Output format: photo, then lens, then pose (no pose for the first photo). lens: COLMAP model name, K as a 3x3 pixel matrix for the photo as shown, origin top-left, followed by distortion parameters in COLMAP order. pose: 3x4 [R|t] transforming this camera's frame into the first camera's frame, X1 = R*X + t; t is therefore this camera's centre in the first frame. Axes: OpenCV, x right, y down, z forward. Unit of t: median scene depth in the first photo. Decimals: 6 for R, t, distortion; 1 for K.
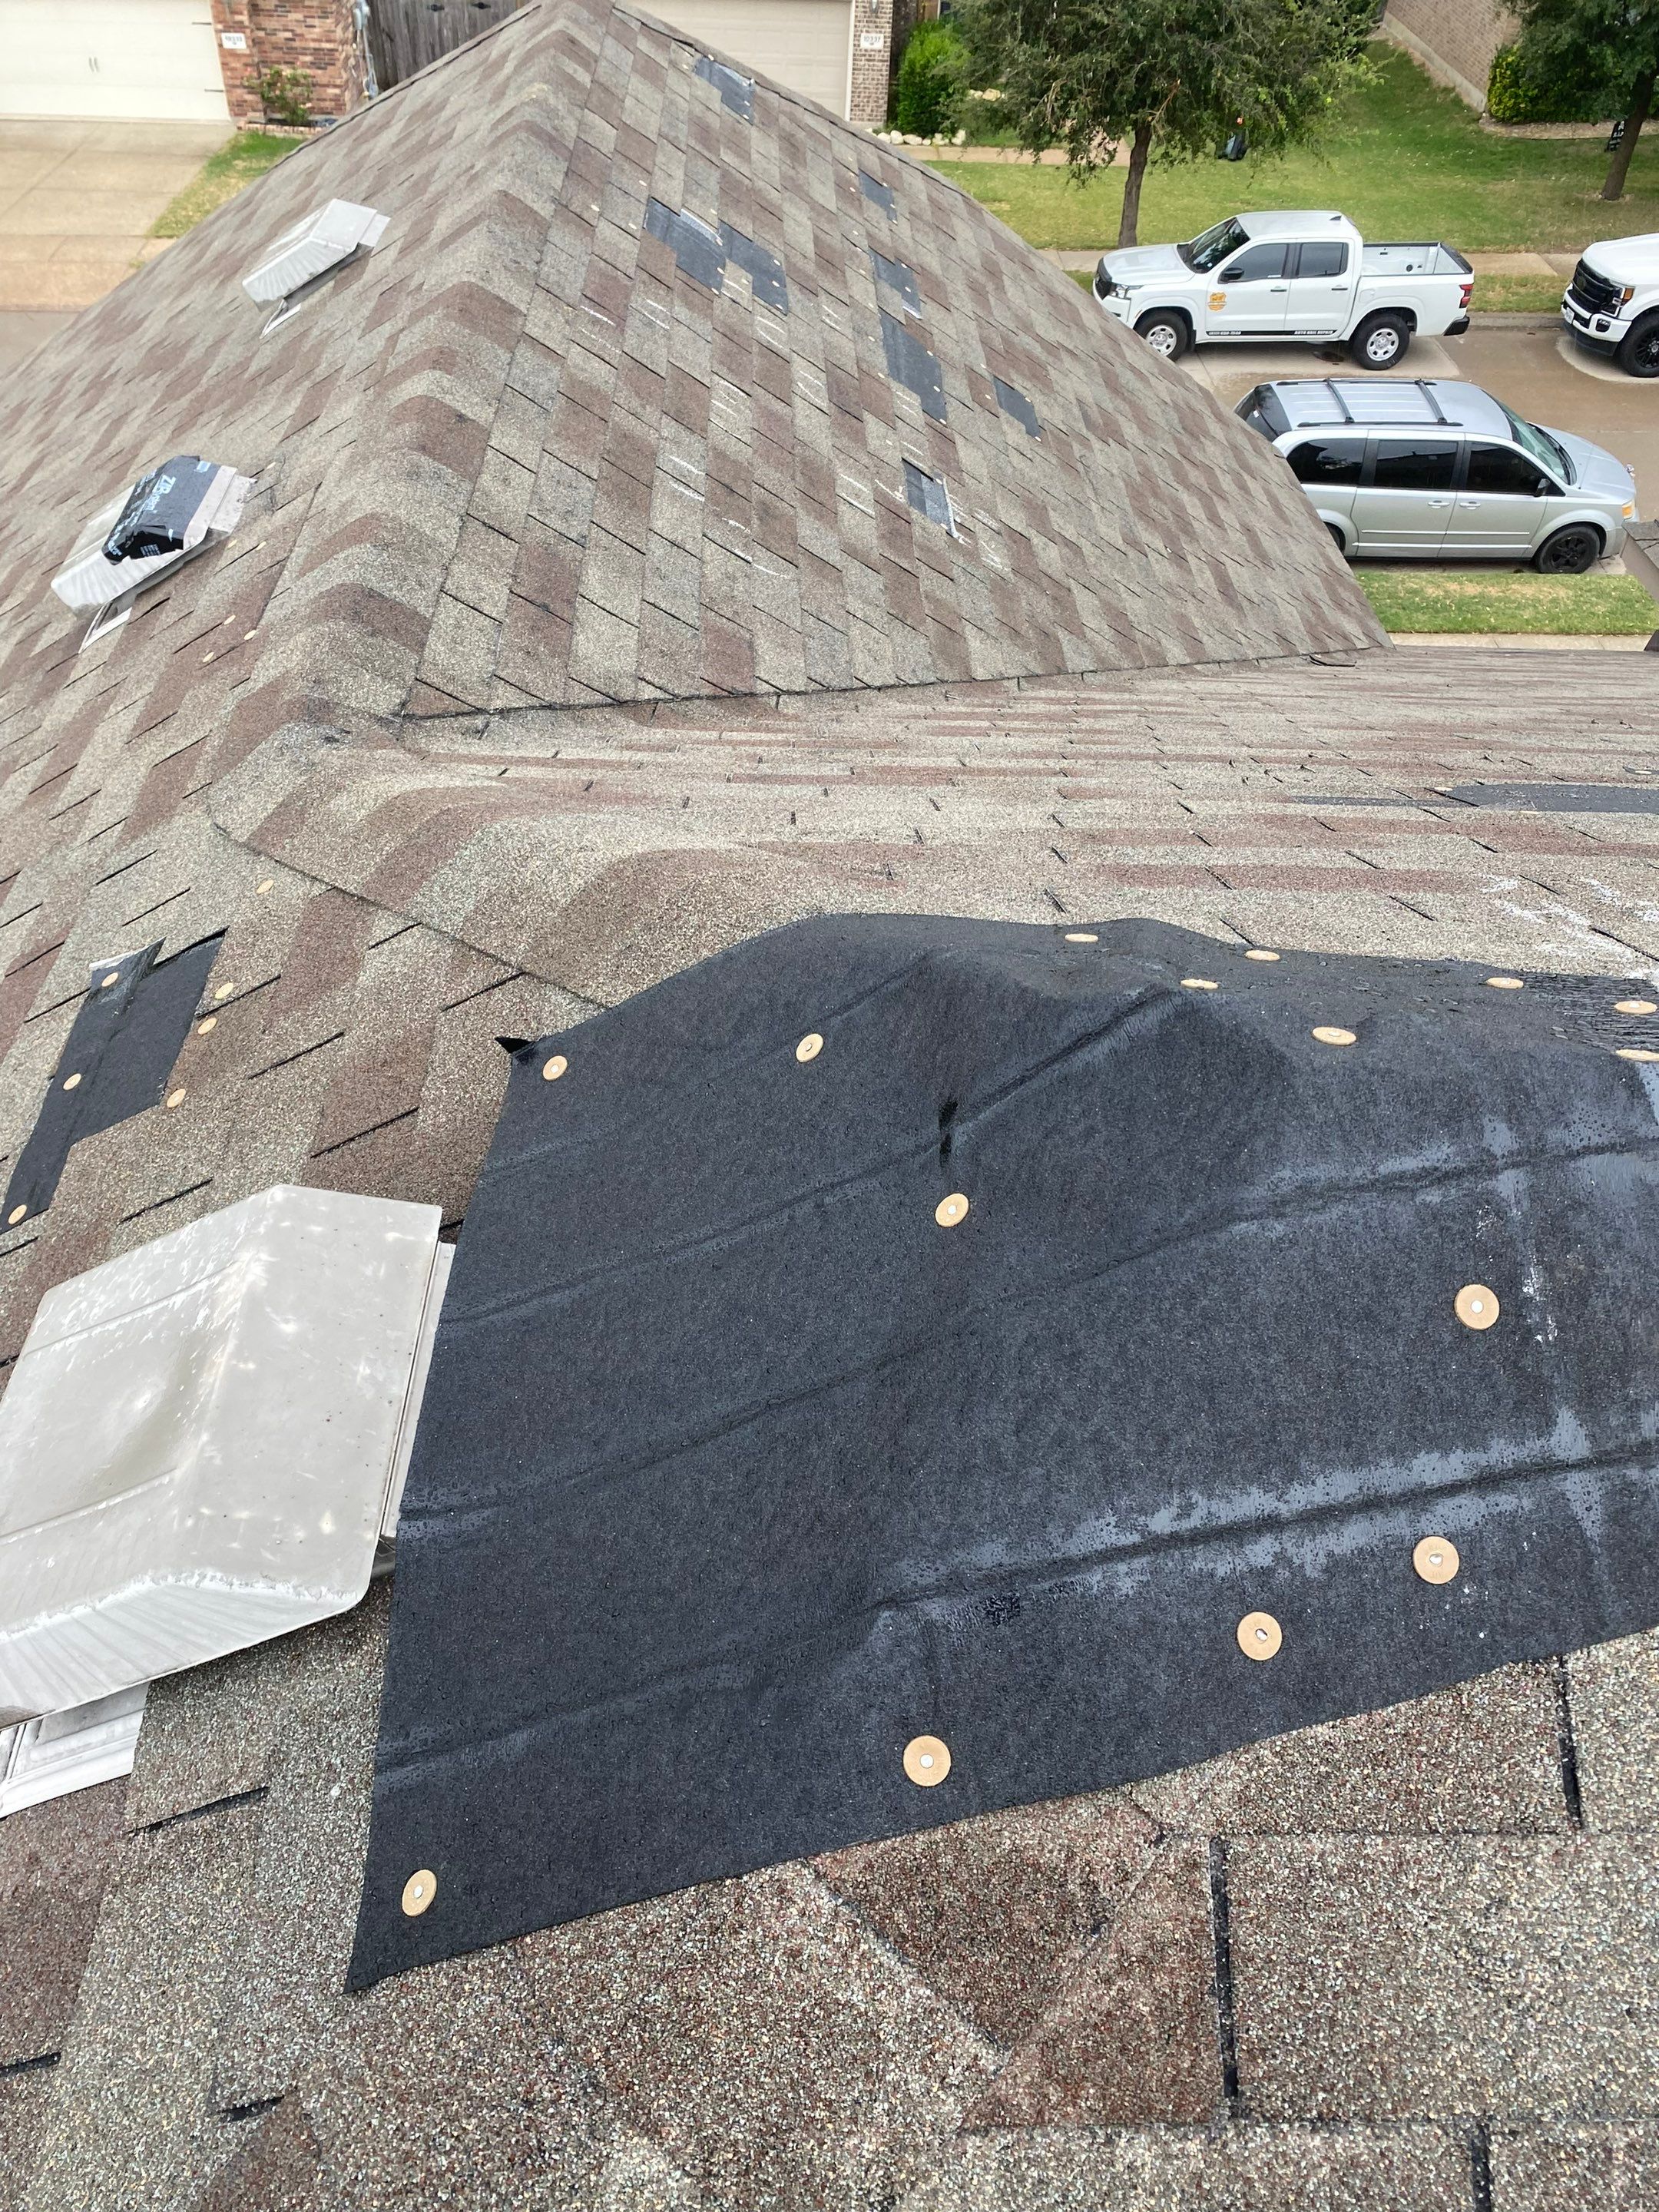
lens RADIAL K [[1676.8, 0, 832.3], [0, 1676.8, 1116.1], [0, 0, 1]] dist [0.022005, -0.026986]
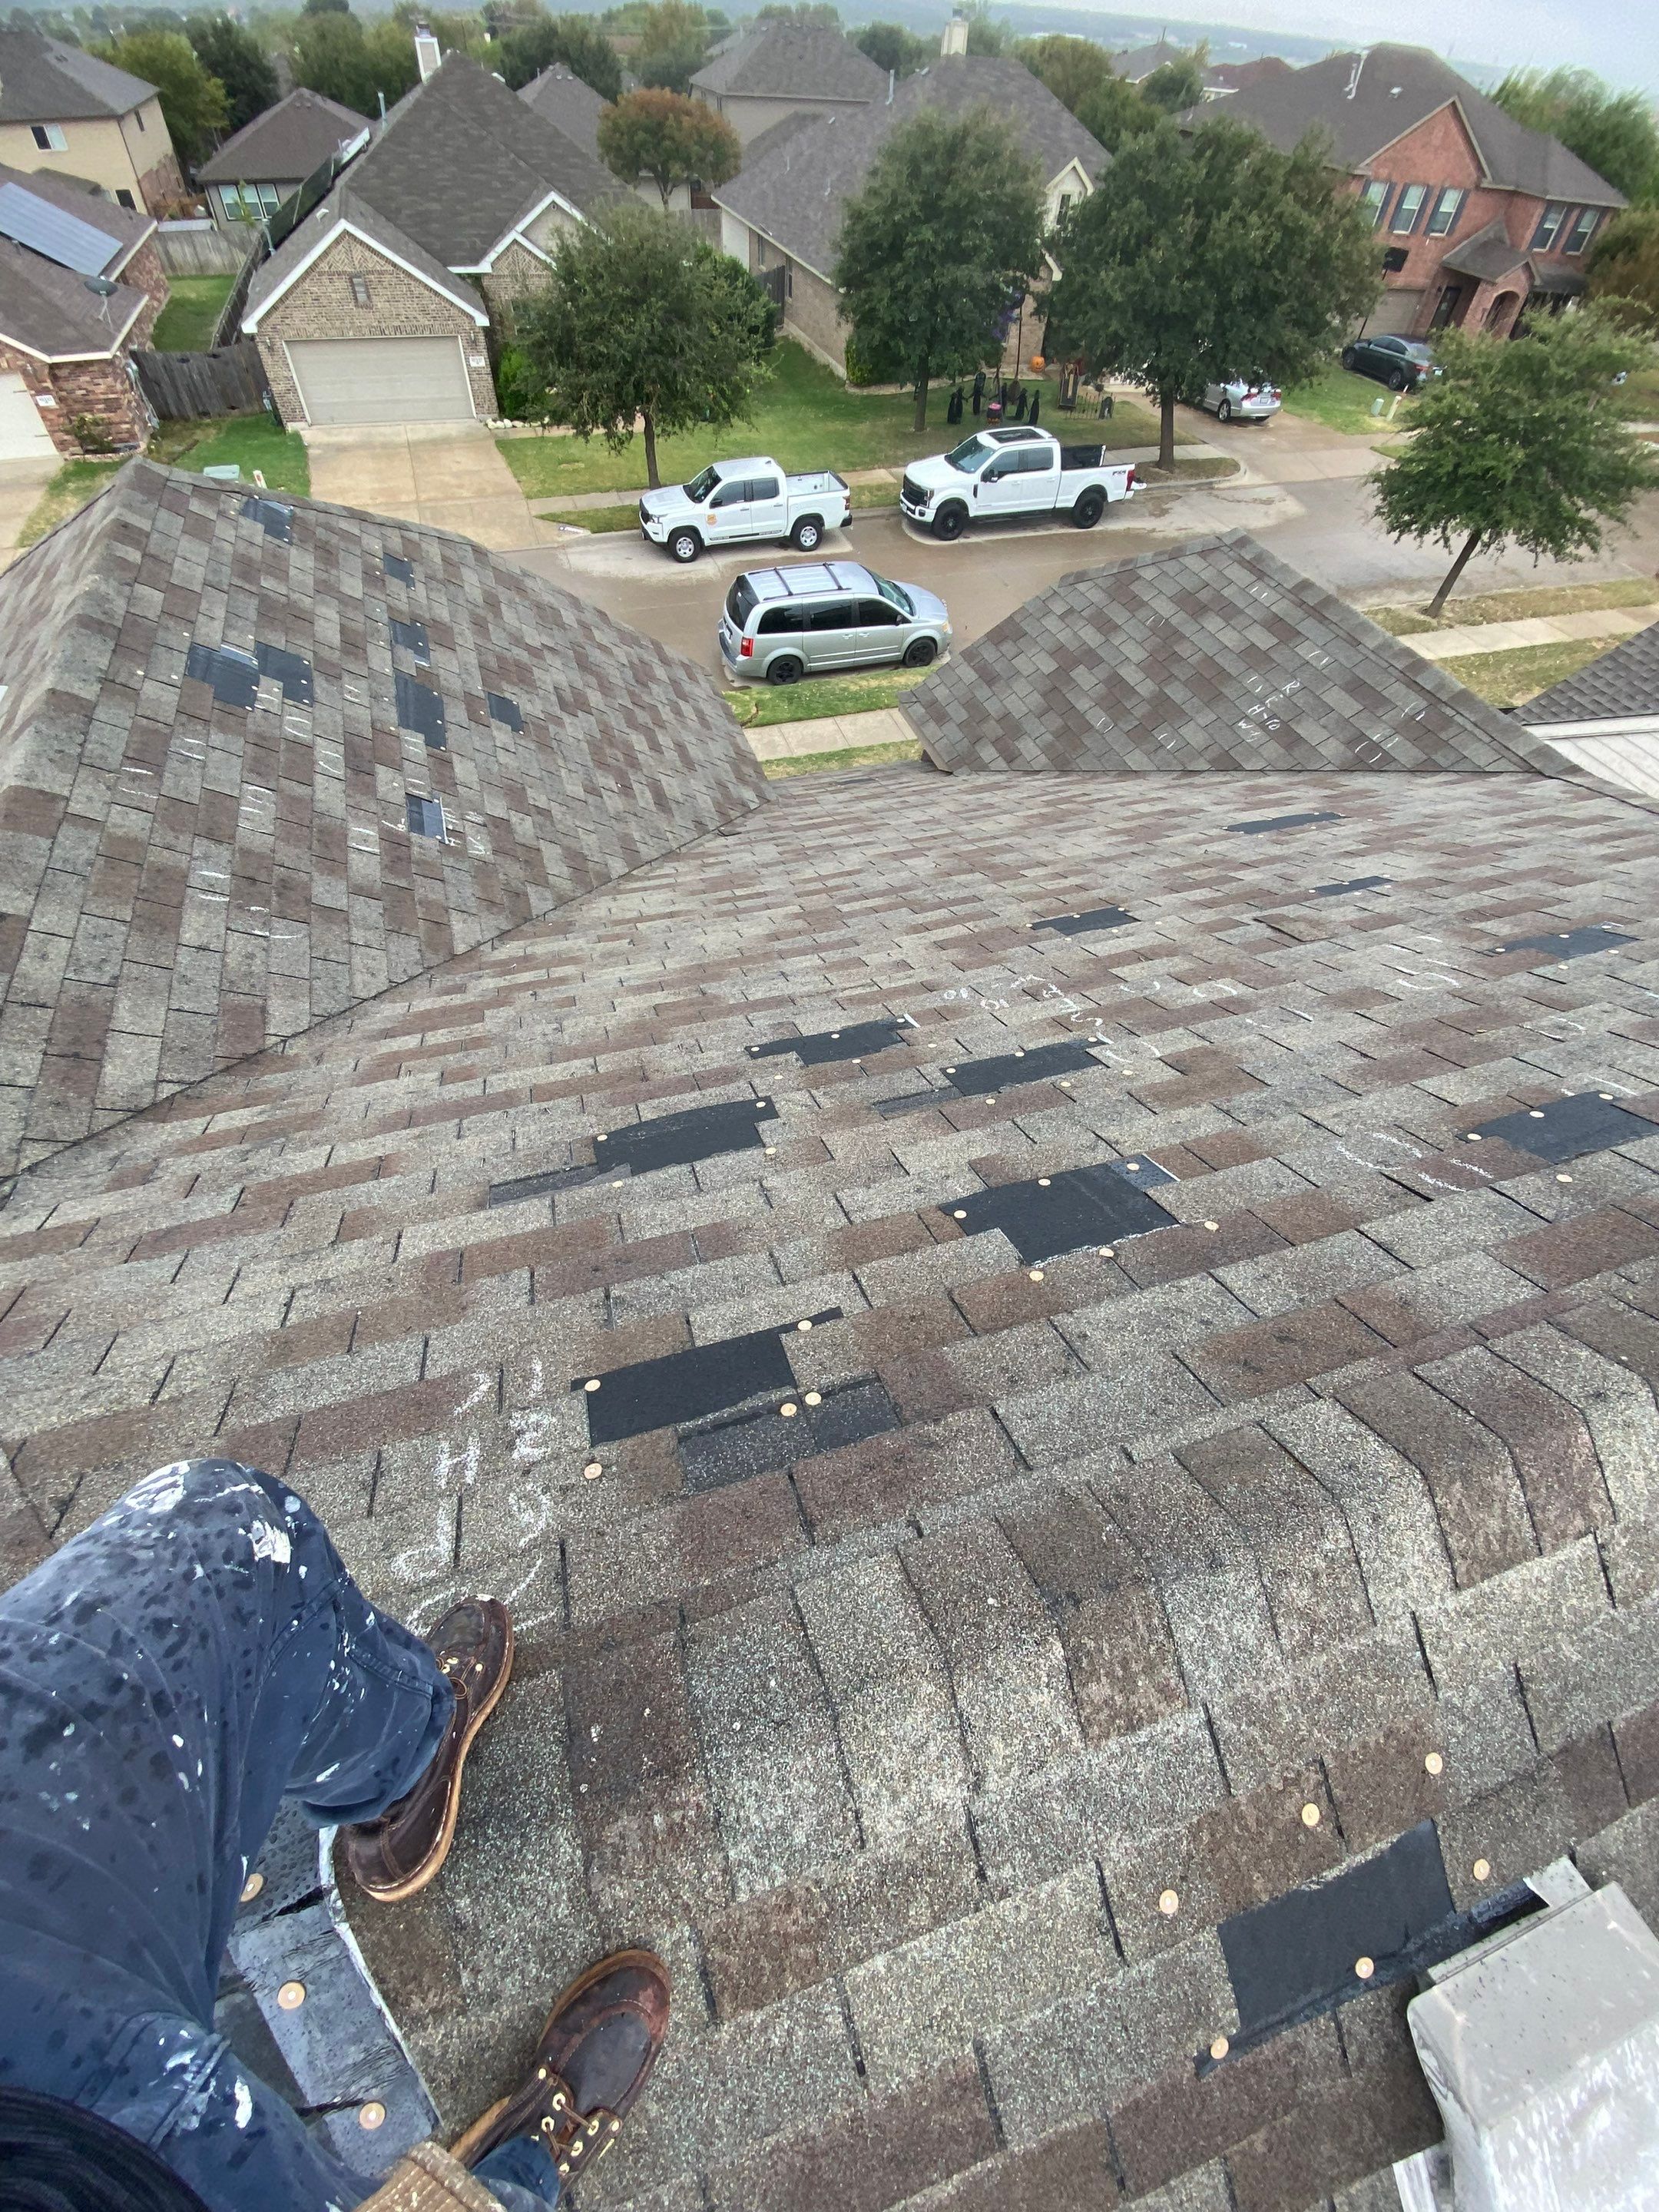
lens RADIAL K [[907.8, 0, 831.6], [0, 907.8, 1095.4], [0, 0, 1]] dist [-0.000060, -0.007840]
pose [[0.957021, -0.223598, 0.184704, 0.153652], [0.195967, 0.968040, 0.156509, -0.123455], [-0.213796, -0.113586, 0.970252, 0.024683]]
